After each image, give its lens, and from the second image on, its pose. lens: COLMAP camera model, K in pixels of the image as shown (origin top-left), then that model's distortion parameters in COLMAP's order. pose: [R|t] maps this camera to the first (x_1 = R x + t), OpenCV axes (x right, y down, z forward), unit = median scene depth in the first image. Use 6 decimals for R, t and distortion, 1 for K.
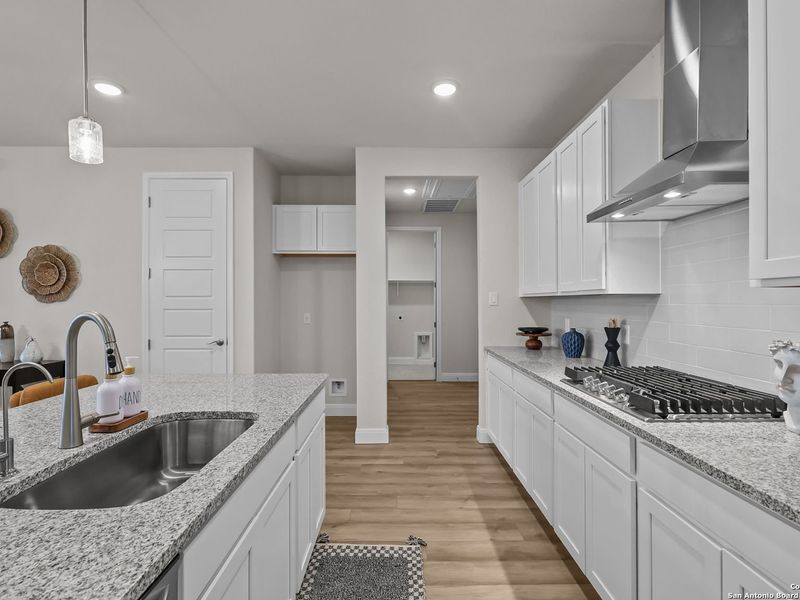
lens RADIAL K [[415.8, 0, 397.7], [0, 415.8, 300.9], [0, 0, 1]] dist [-0.002843, -0.000517]
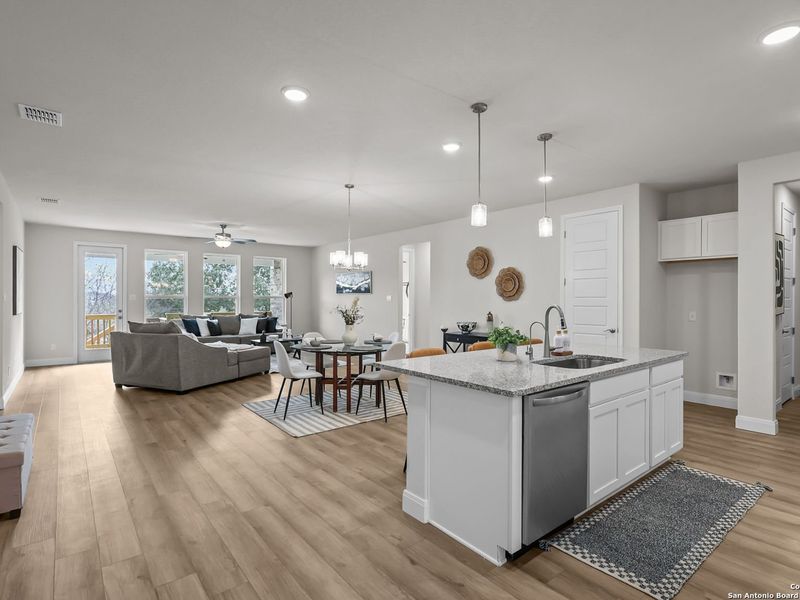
lens RADIAL K [[415.8, 0, 397.7], [0, 415.8, 300.9], [0, 0, 1]] dist [-0.002843, -0.000517]
pose [[0.624410, 0.004336, -0.781084, 0.207013], [-0.002987, 0.999991, 0.003164, -0.000653], [0.781091, 0.000357, 0.624417, -0.424838]]
